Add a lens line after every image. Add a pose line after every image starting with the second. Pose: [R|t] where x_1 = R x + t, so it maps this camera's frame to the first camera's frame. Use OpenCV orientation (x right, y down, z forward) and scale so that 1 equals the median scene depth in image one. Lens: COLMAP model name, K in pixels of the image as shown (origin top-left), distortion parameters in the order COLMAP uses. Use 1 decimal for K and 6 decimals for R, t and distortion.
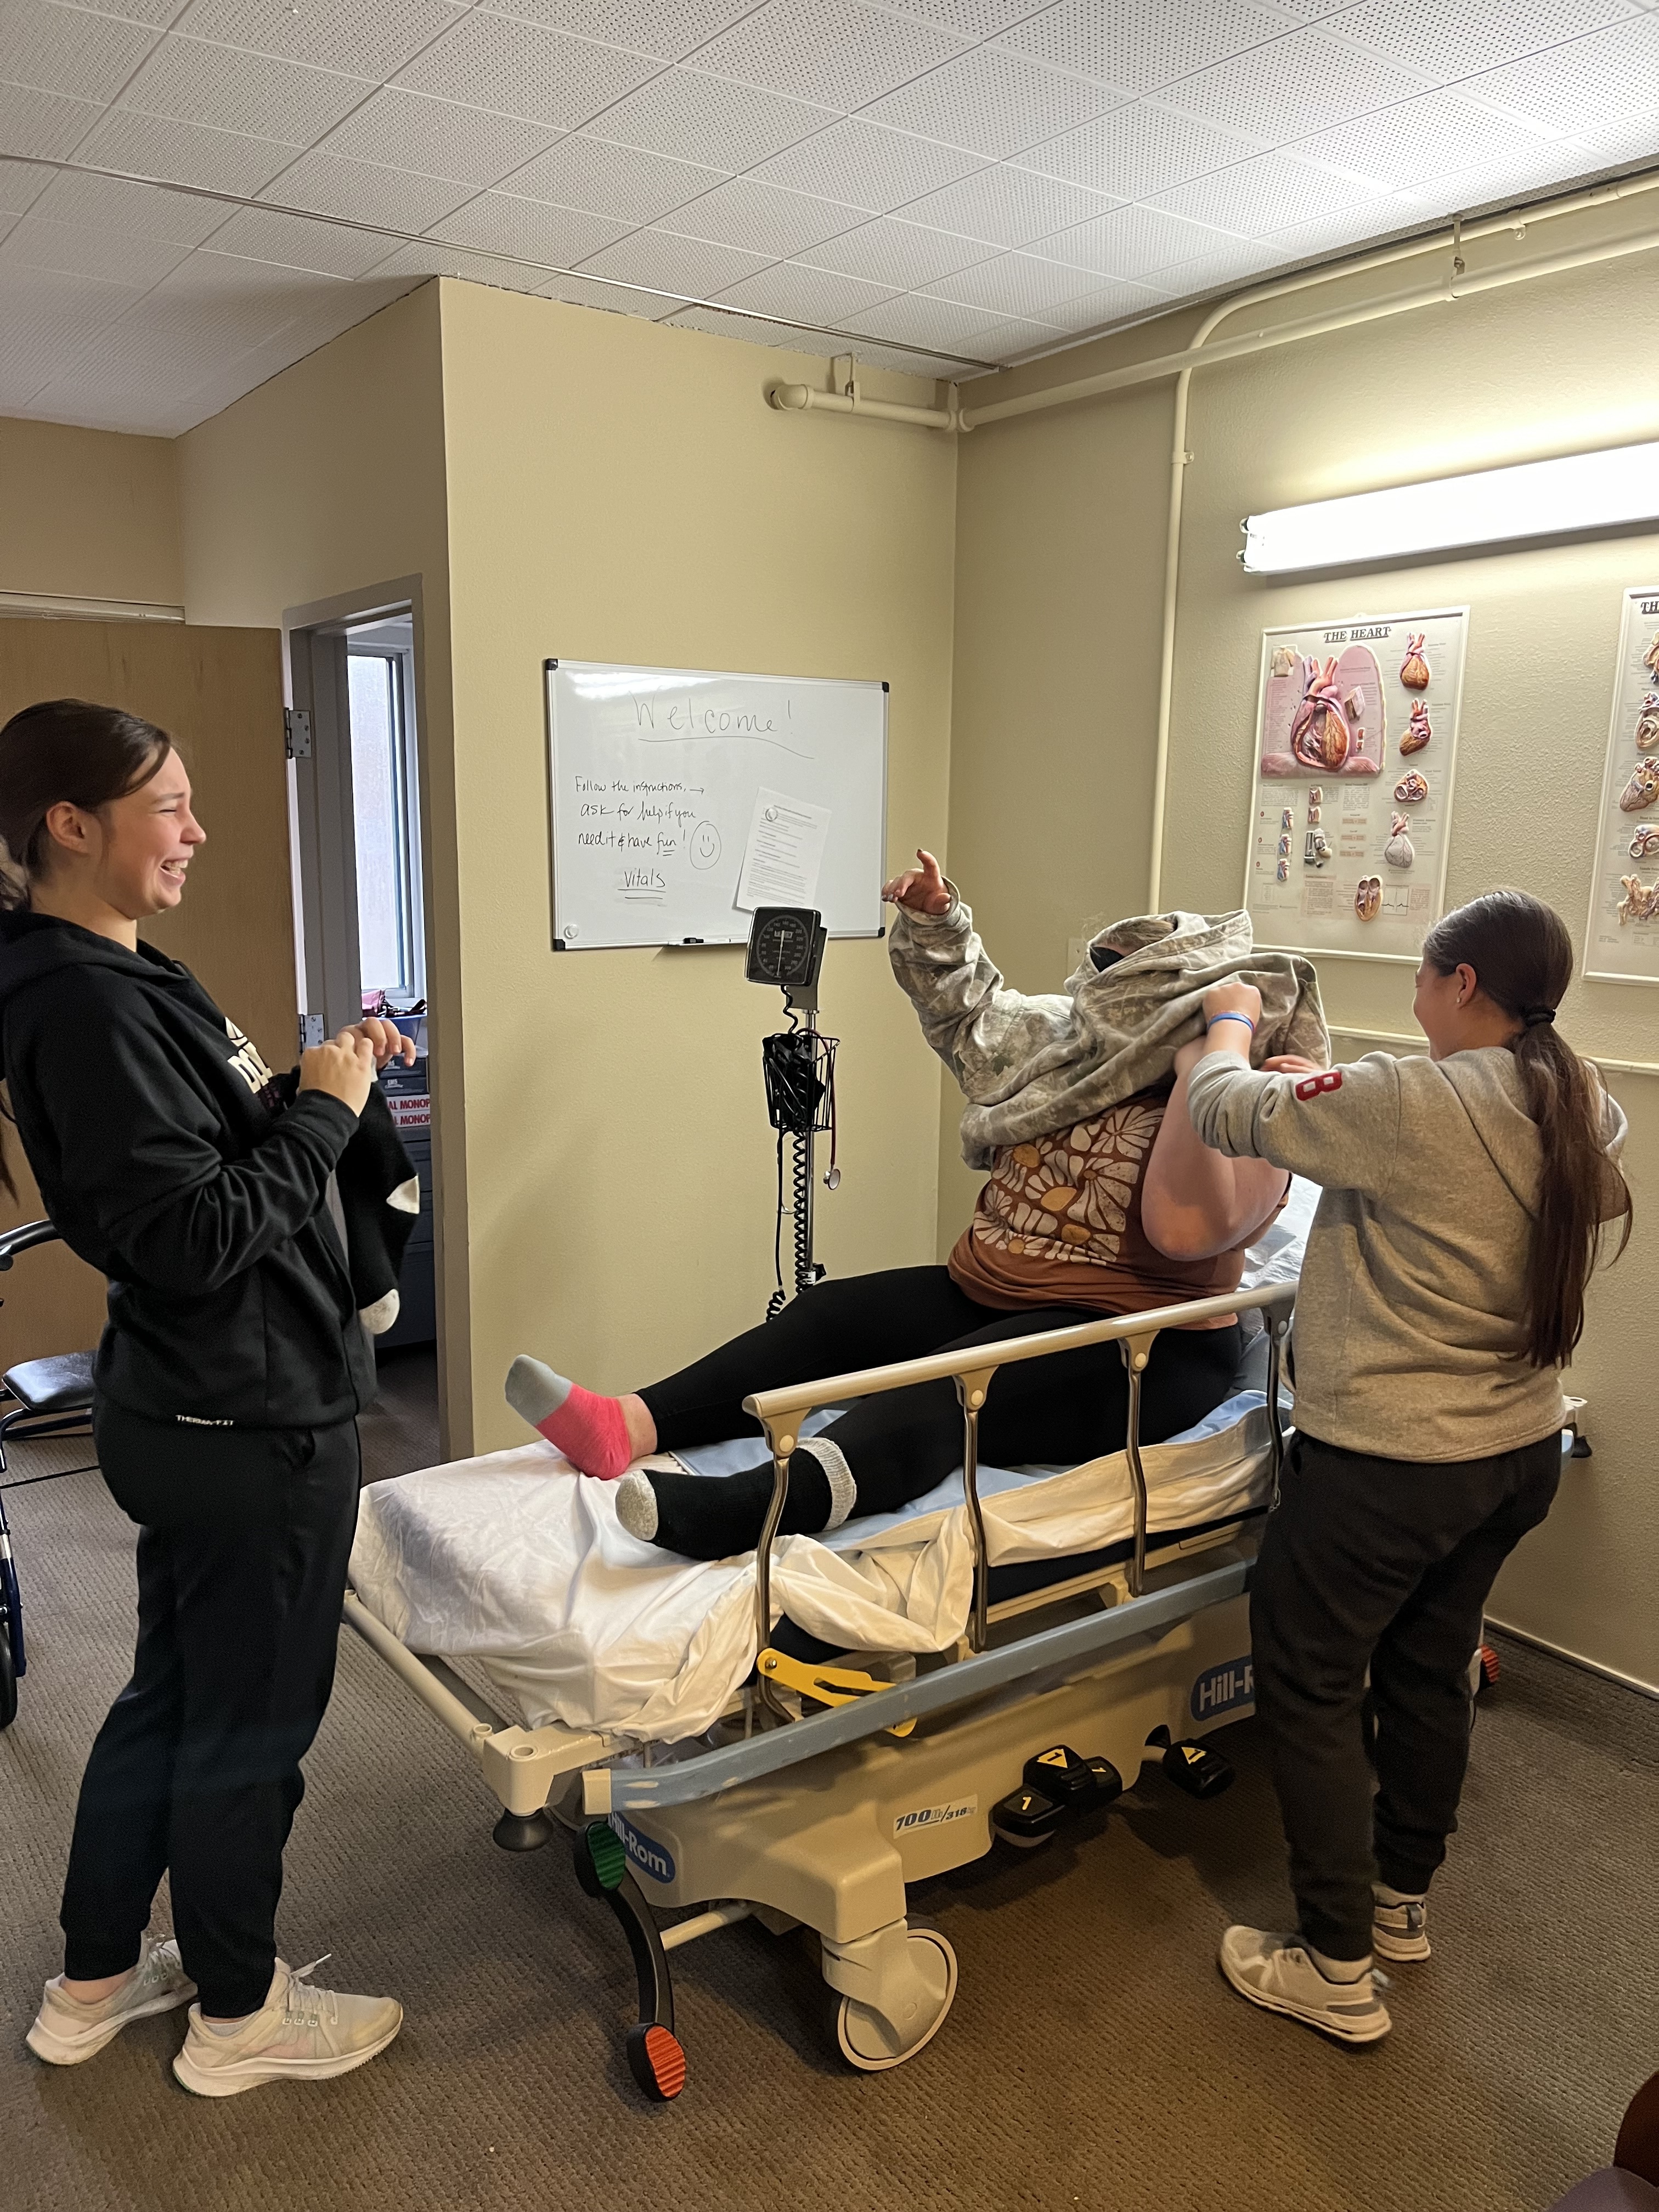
lens RADIAL K [[1726.0, 0, 829.5], [0, 1726.0, 1106.0], [0, 0, 1]] dist [0.042094, -0.073998]
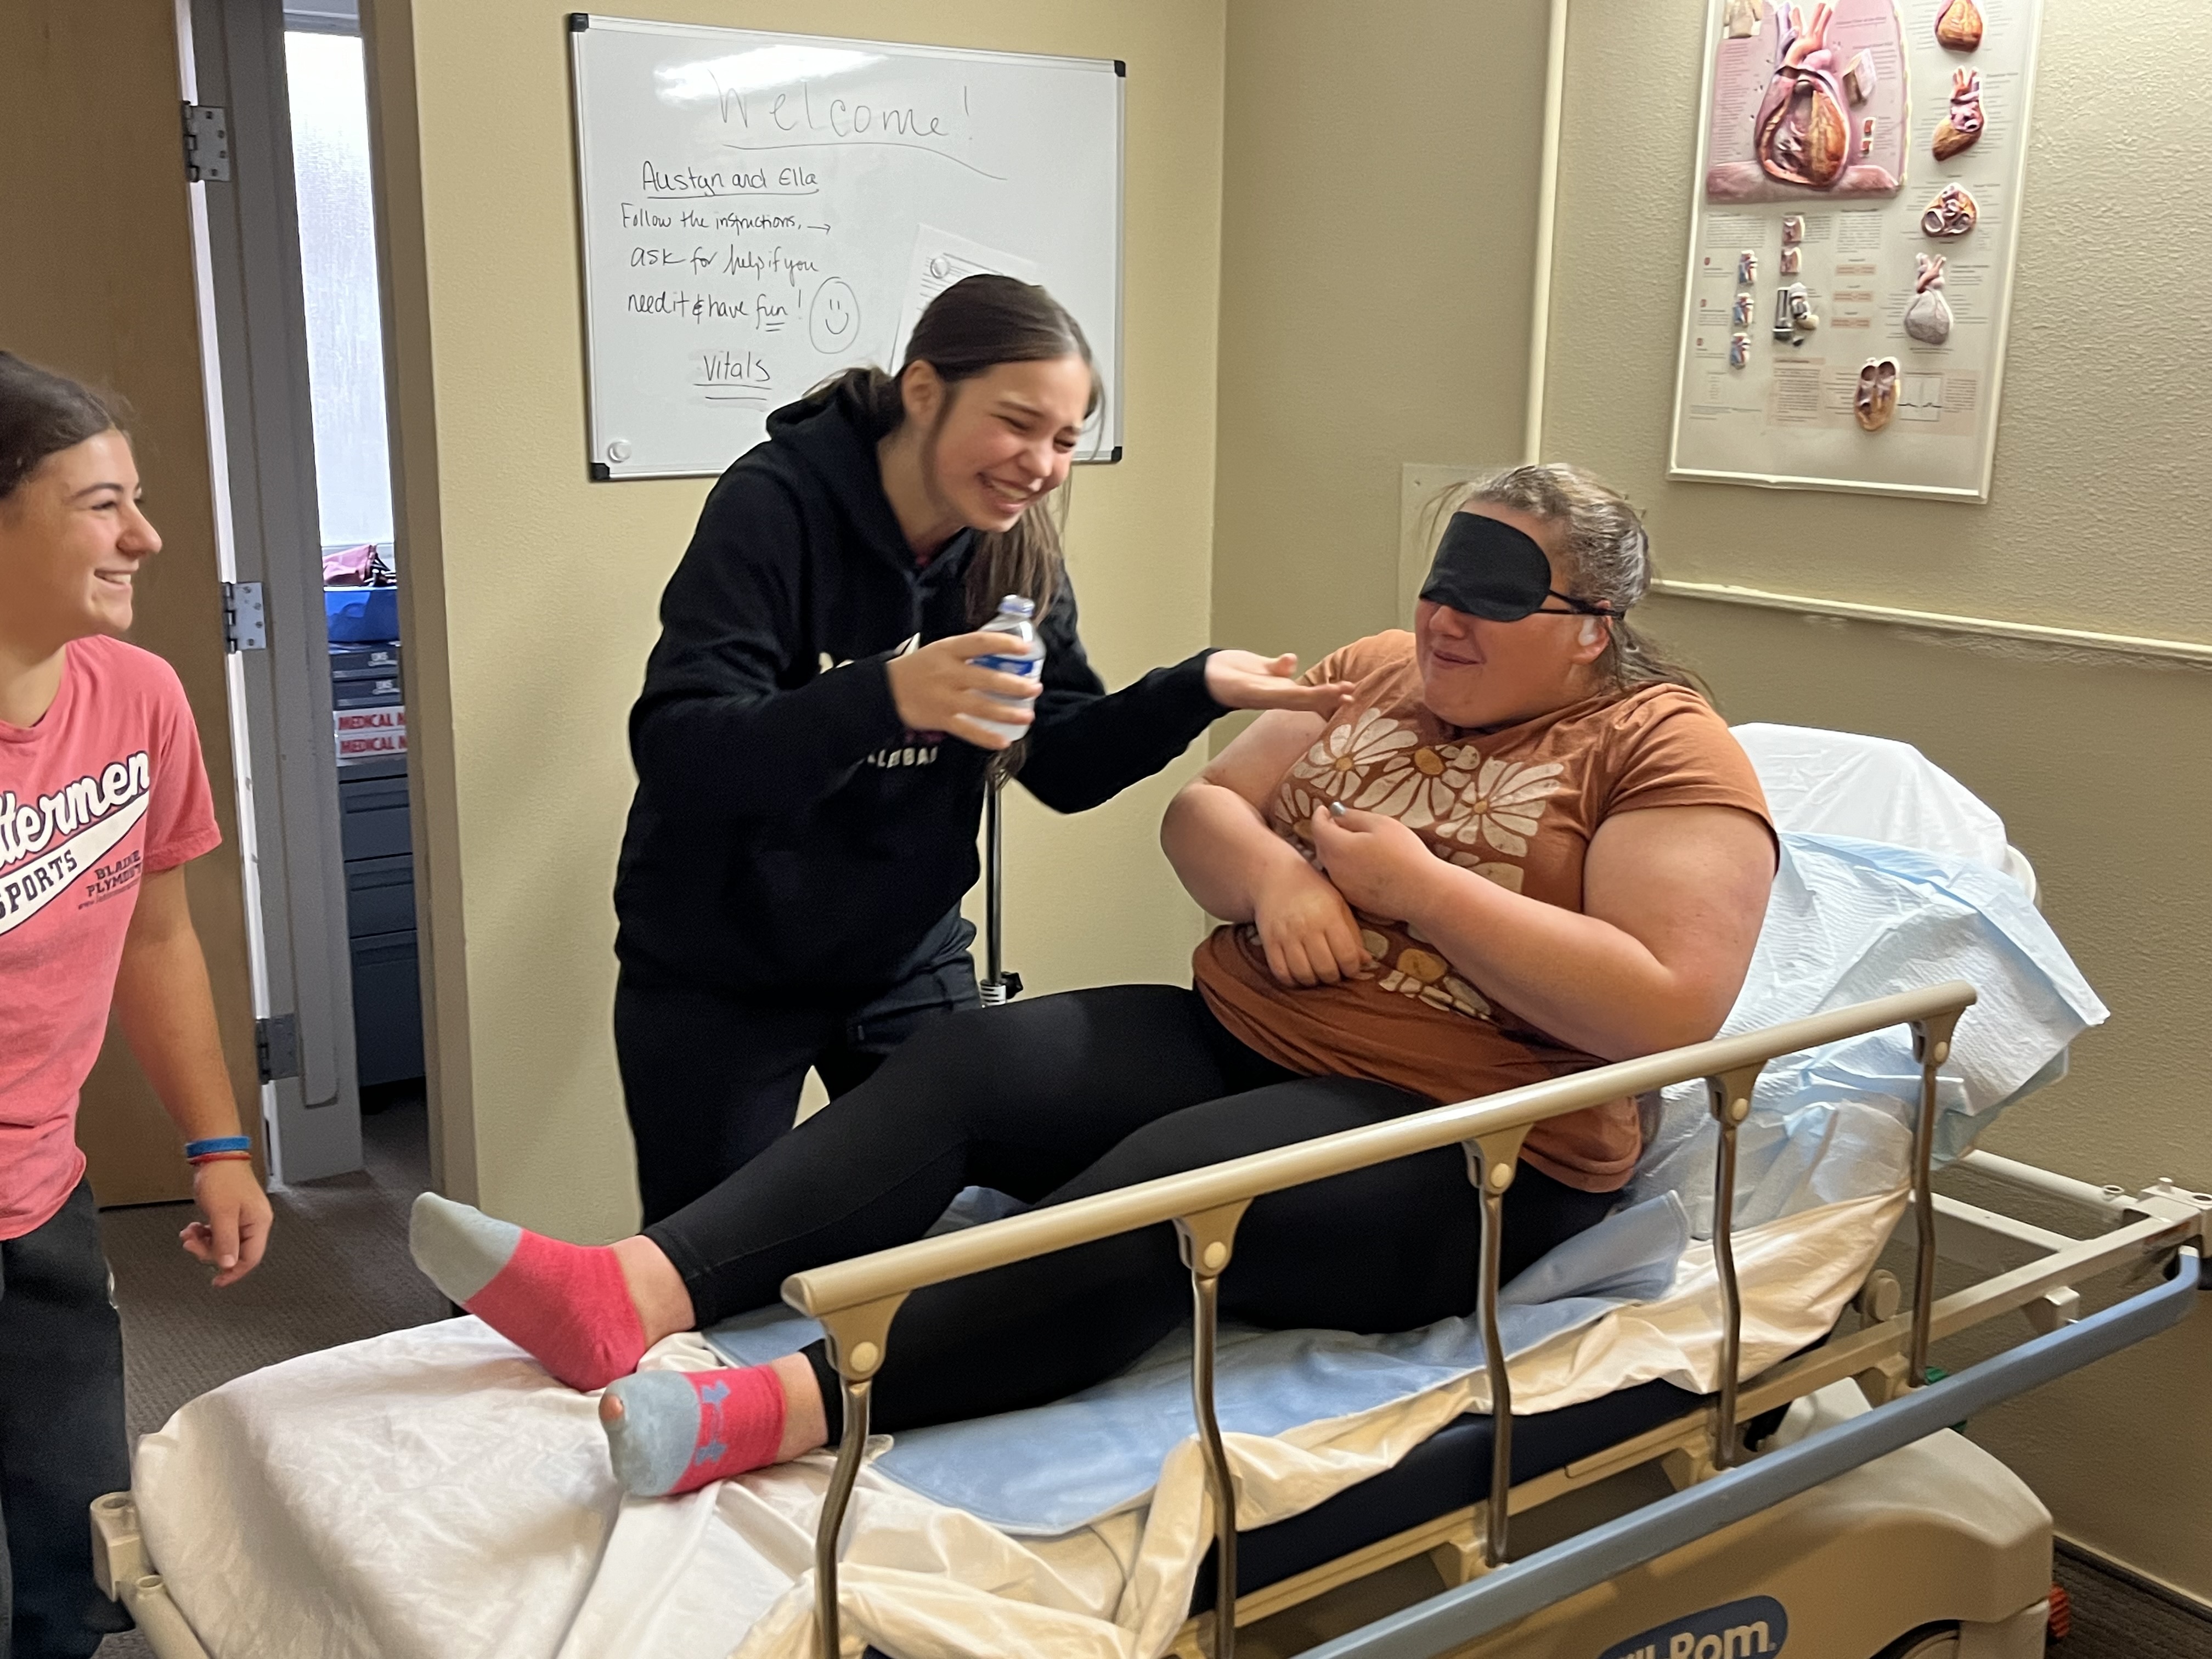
lens RADIAL K [[2324.9, 0, 1106.0], [0, 2324.9, 829.5], [0, 0, 1]] dist [0.010710, 0.032348]
pose [[0.999996, -0.001545, 0.002370, 0.031245], [0.001413, 0.998517, 0.054430, -0.009285], [-0.002451, -0.054427, 0.998515, 0.154830]]
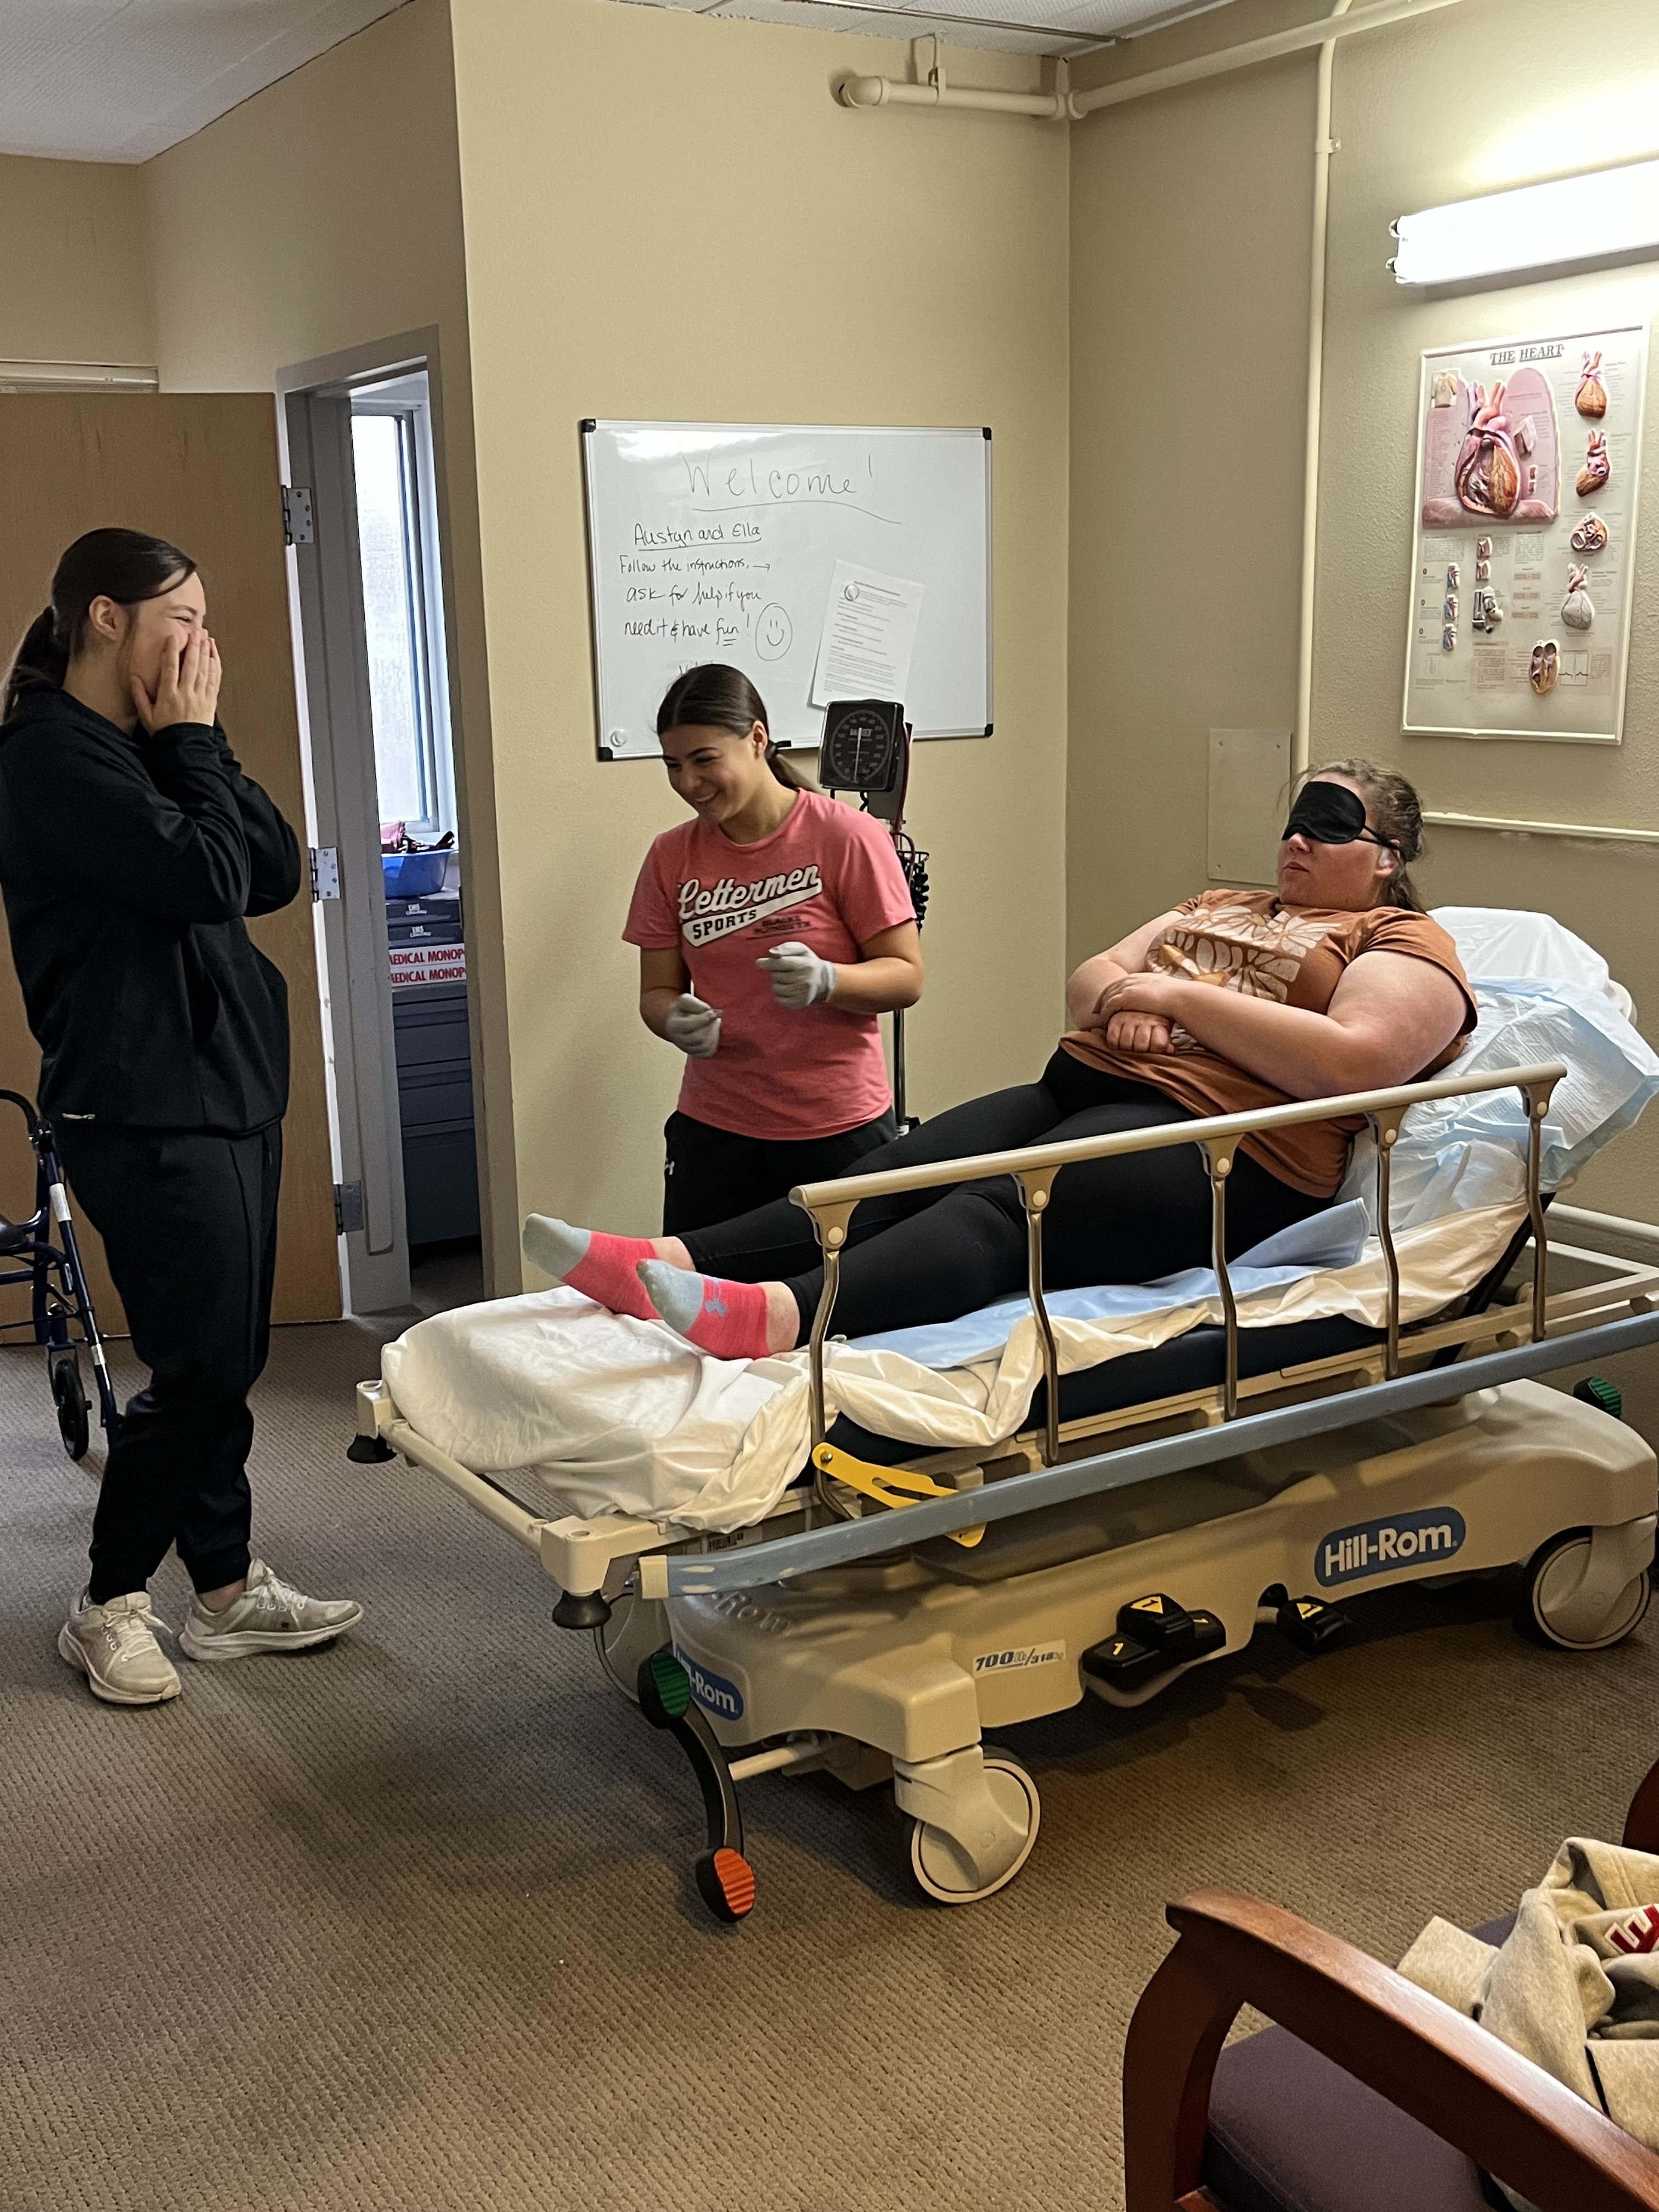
lens RADIAL K [[2377.6, 0, 829.5], [0, 2377.6, 1106.0], [0, 0, 1]] dist [0.061464, -0.150451]
pose [[0.997221, -0.018424, -0.072187, 0.042674], [0.021592, 0.998826, 0.043353, 0.038032], [0.071303, -0.044791, 0.996448, -0.211195]]
